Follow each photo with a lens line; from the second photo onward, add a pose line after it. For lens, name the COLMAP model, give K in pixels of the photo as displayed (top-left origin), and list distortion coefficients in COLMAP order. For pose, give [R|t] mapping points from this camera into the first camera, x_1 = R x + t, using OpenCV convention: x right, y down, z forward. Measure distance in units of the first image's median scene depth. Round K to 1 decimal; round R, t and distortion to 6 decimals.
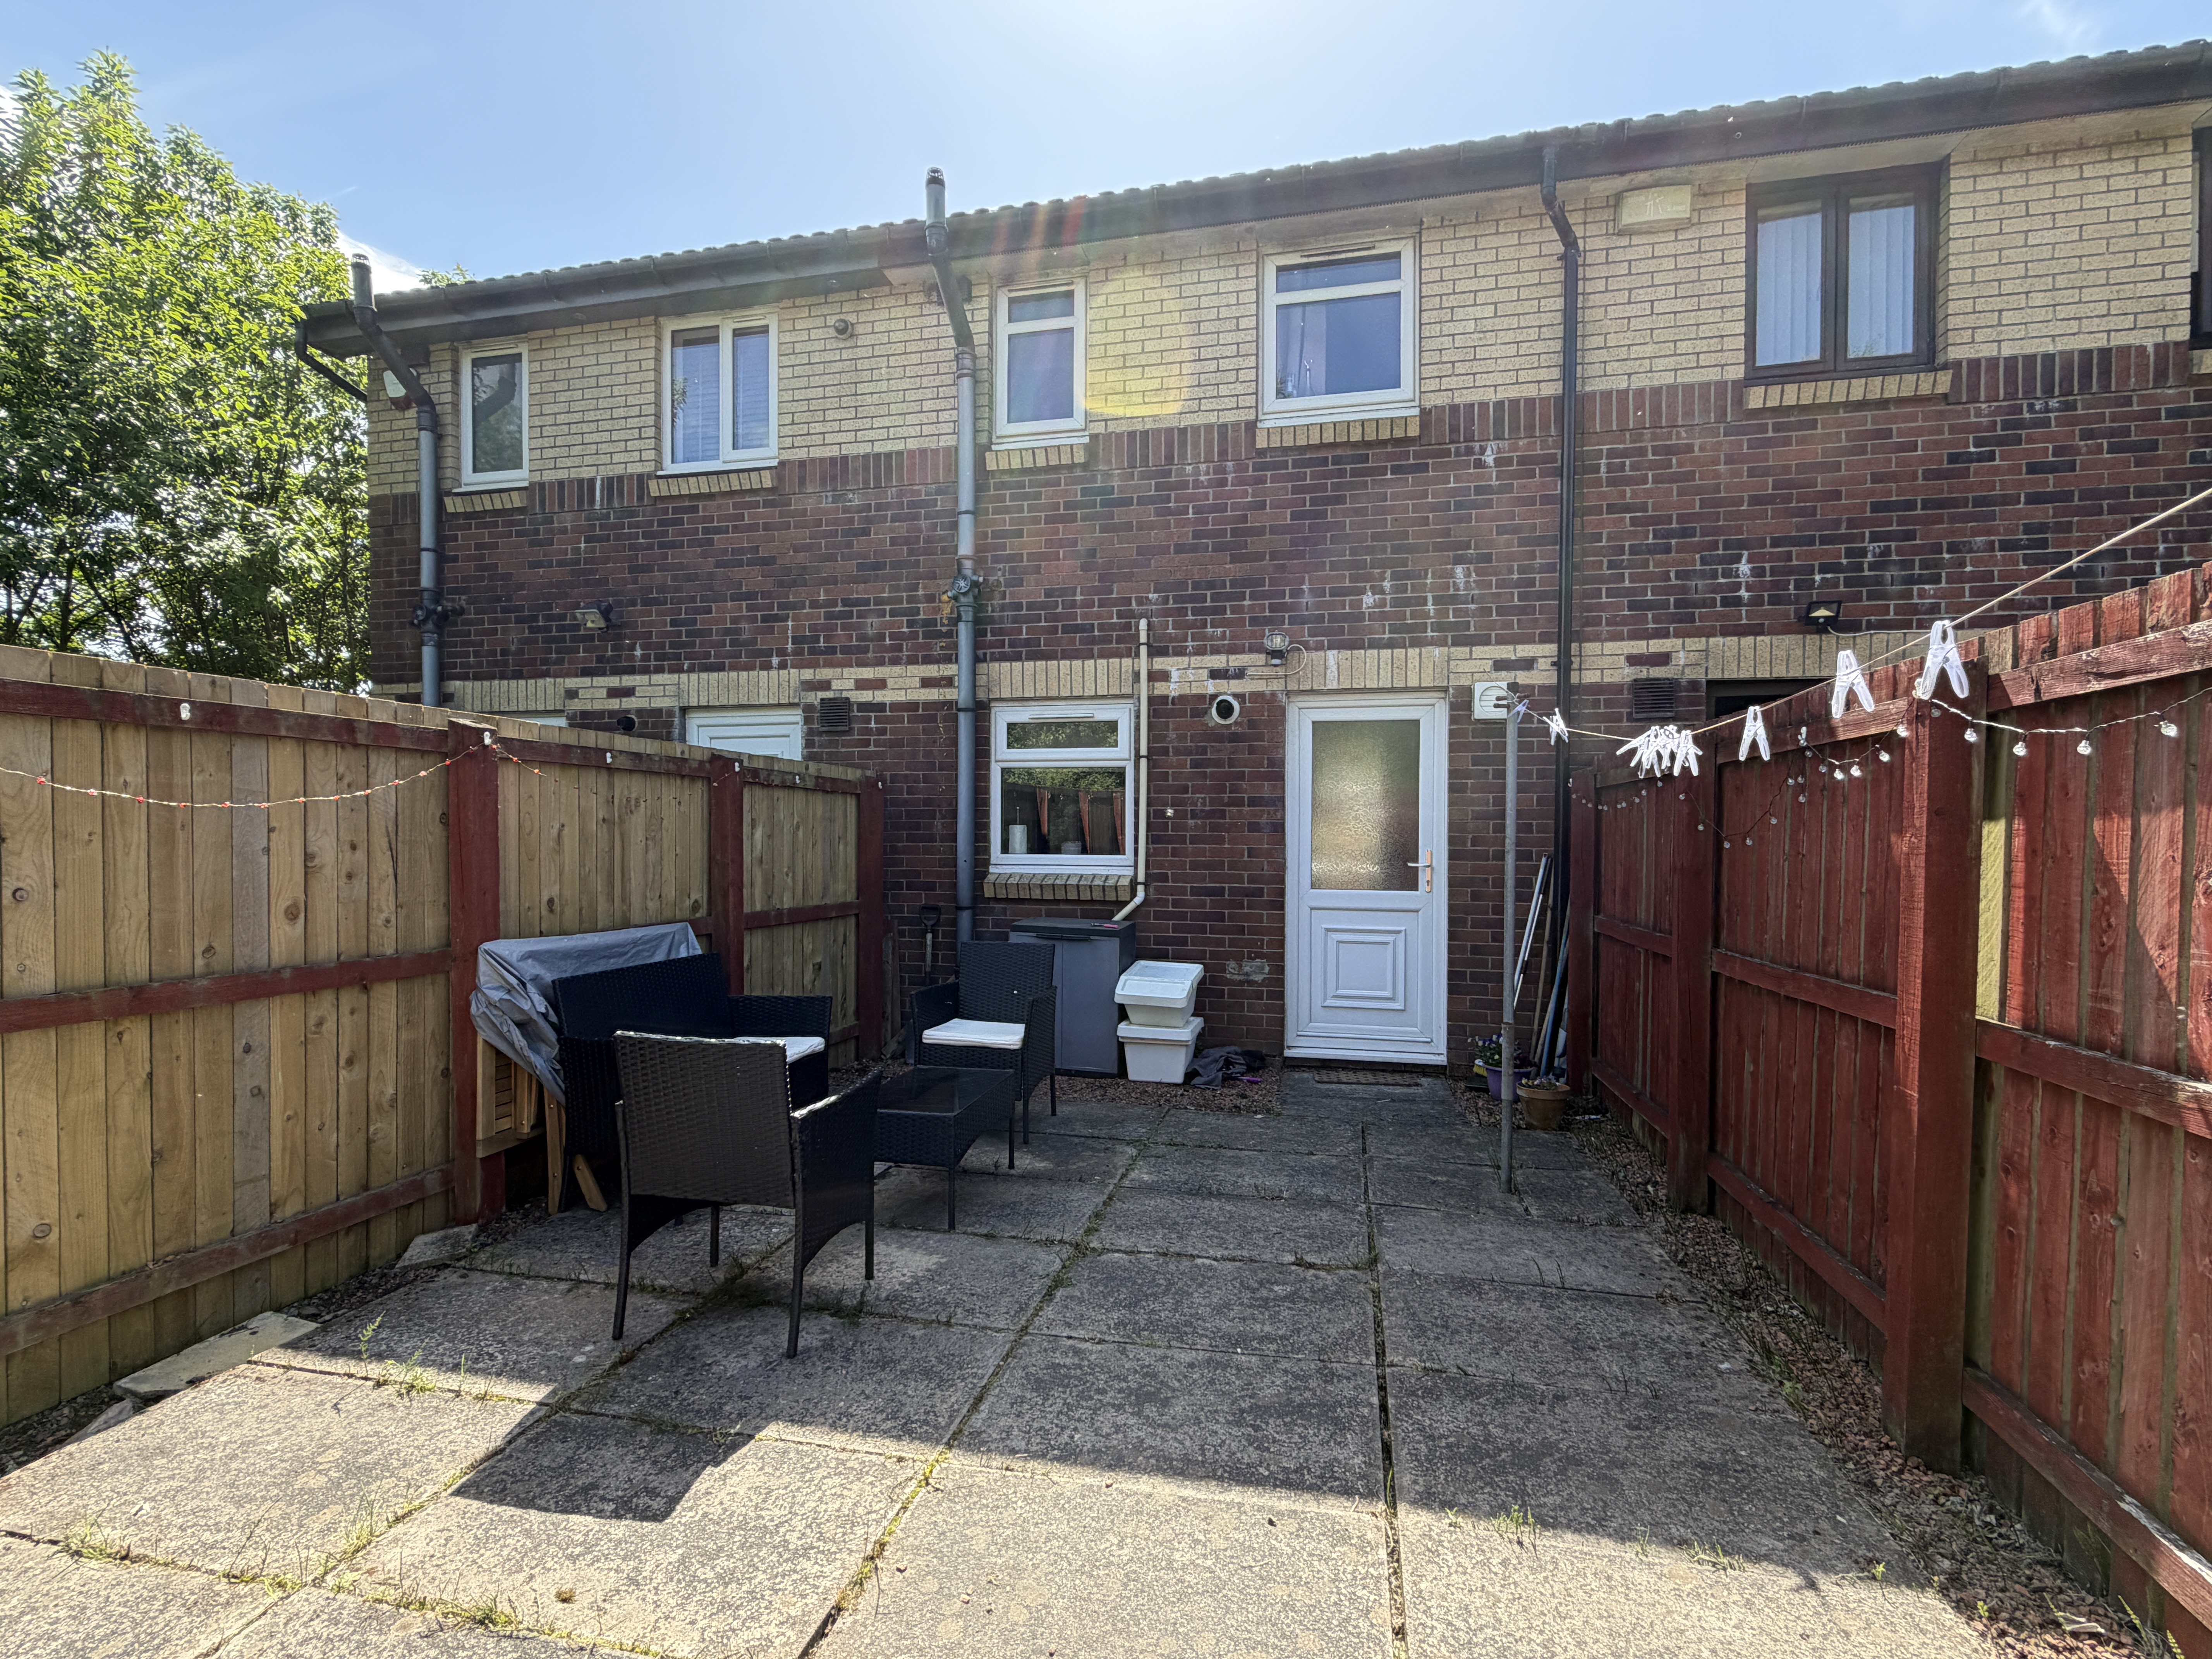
lens RADIAL K [[1059.2, 0, 1104.3], [0, 1059.2, 828.1], [0, 0, 1]] dist [0.001525, -0.000069]
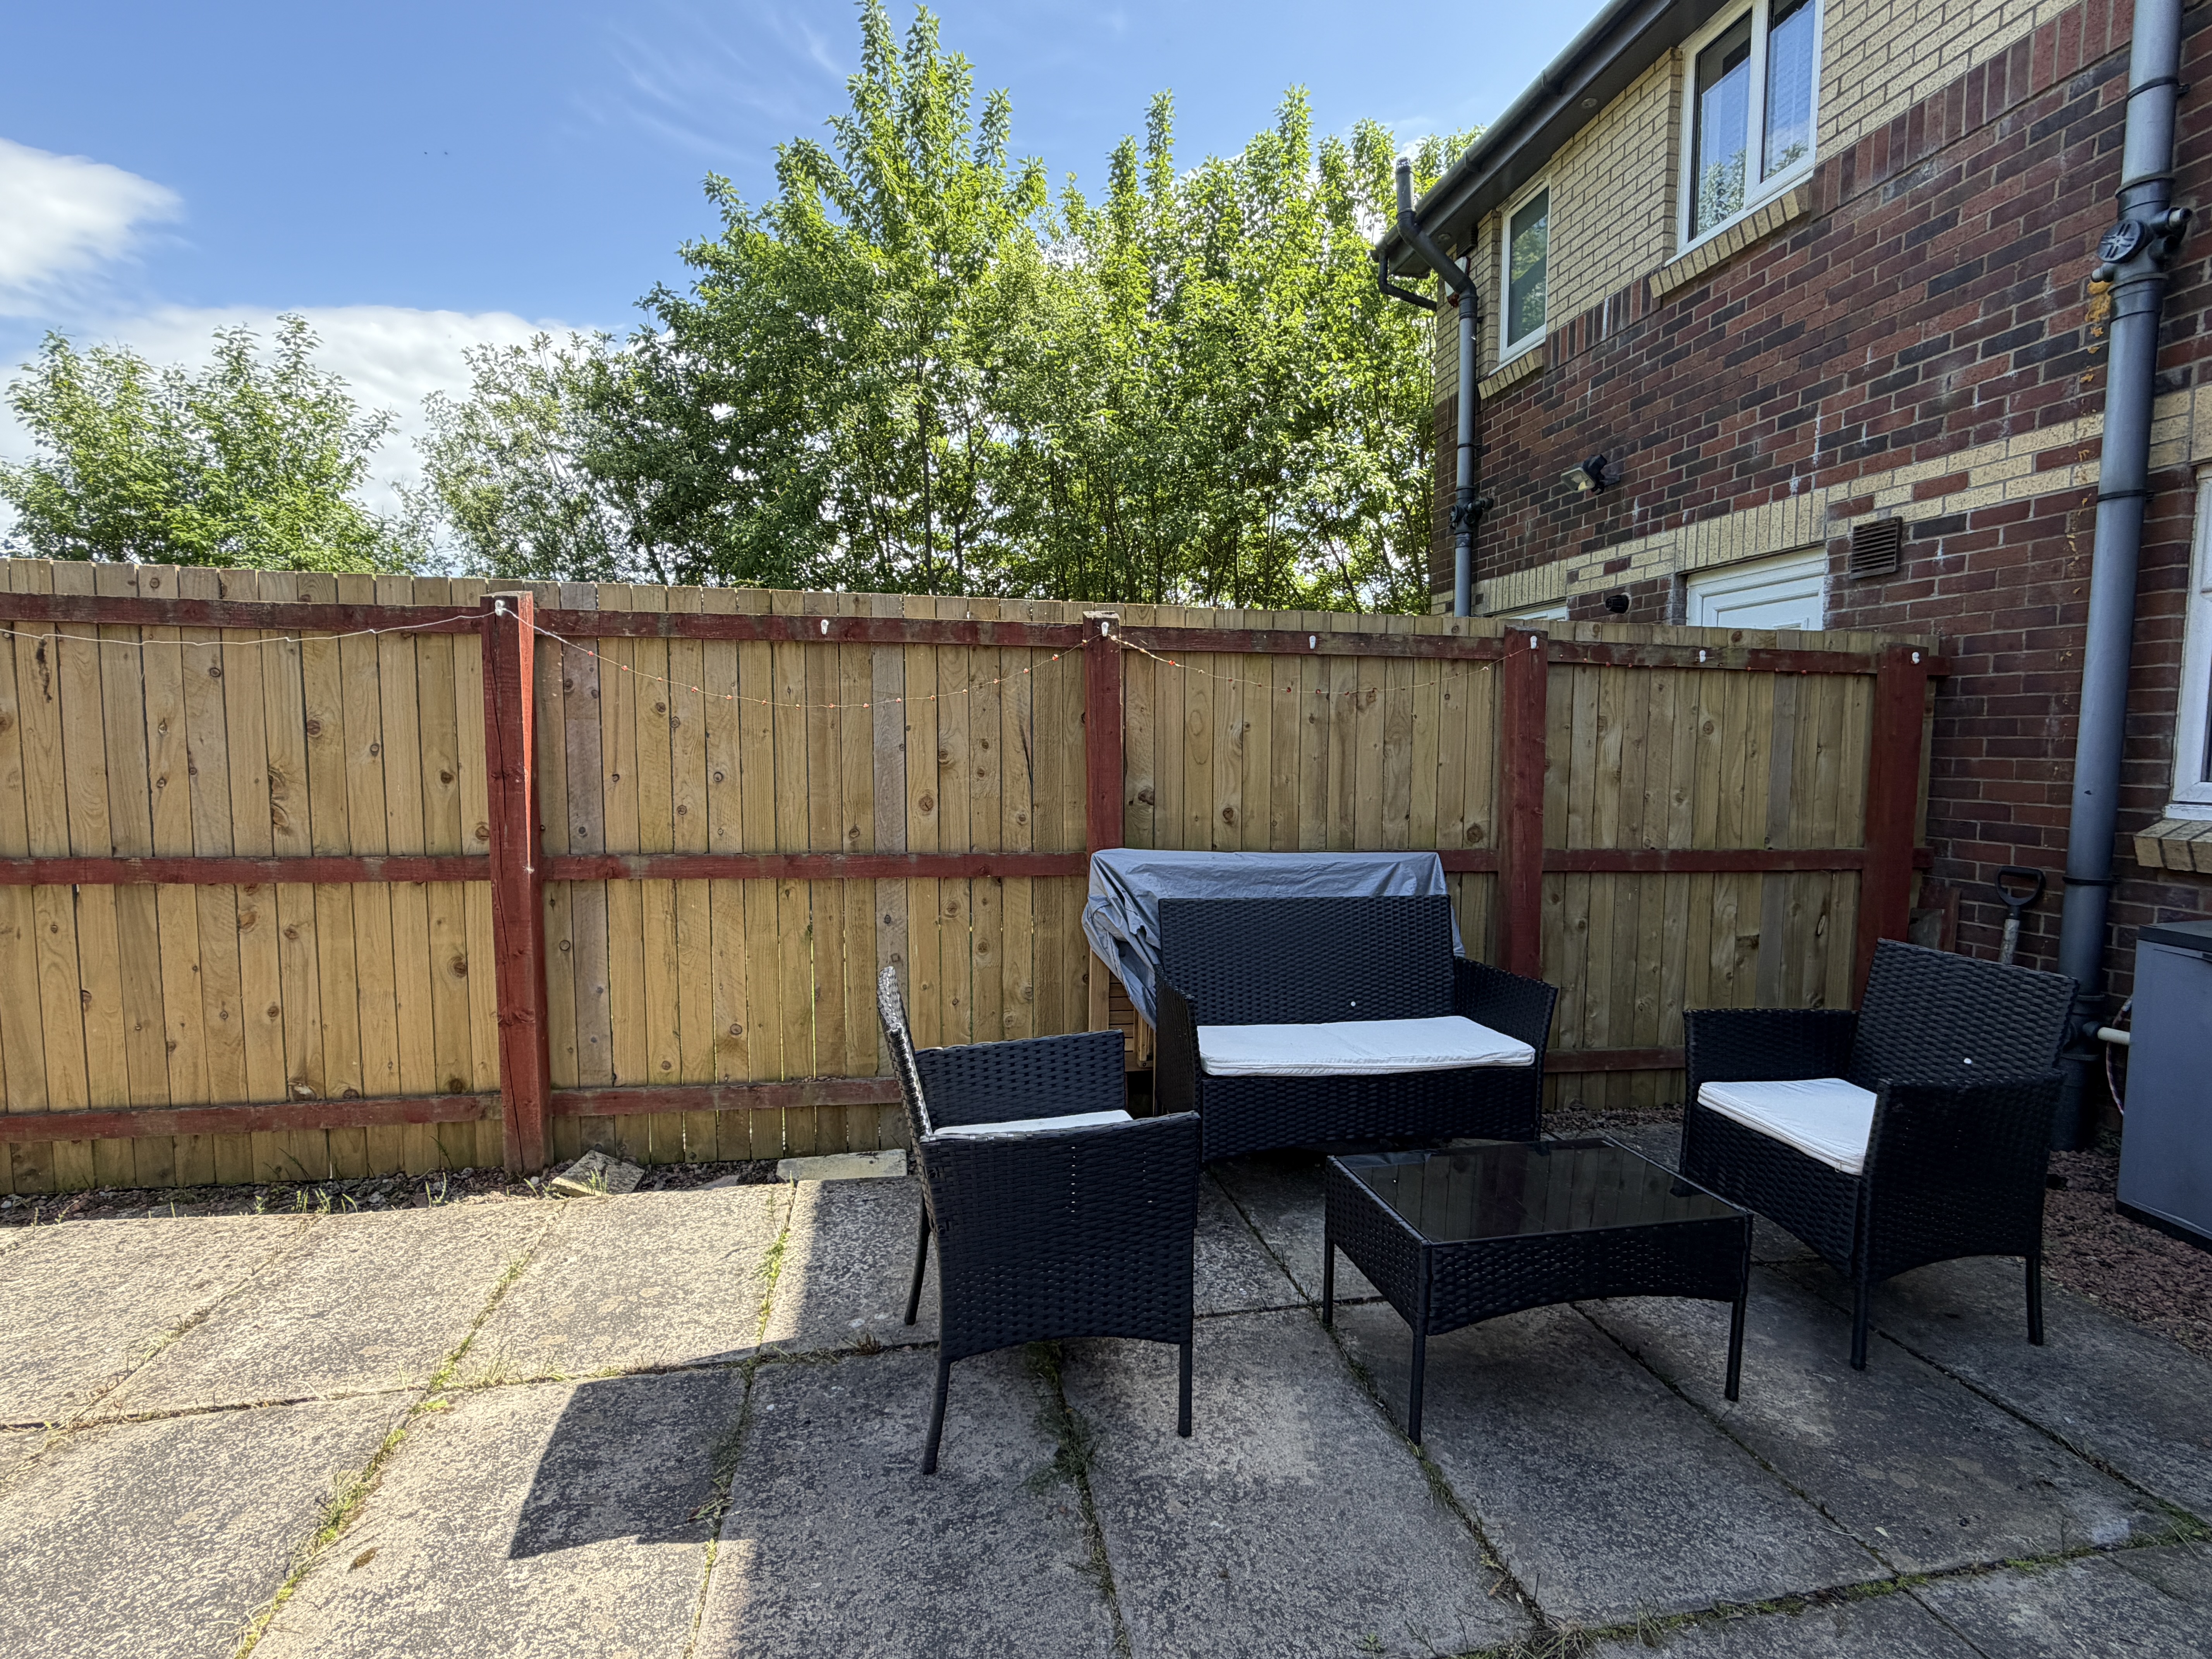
lens RADIAL K [[1059.2, 0, 1104.3], [0, 1059.2, 828.1], [0, 0, 1]] dist [0.001525, -0.000069]
pose [[0.407911, 0.073769, -0.910037, 0.143630], [-0.001786, 0.996793, 0.080002, 0.007569], [0.913020, -0.031008, 0.406734, 0.334159]]
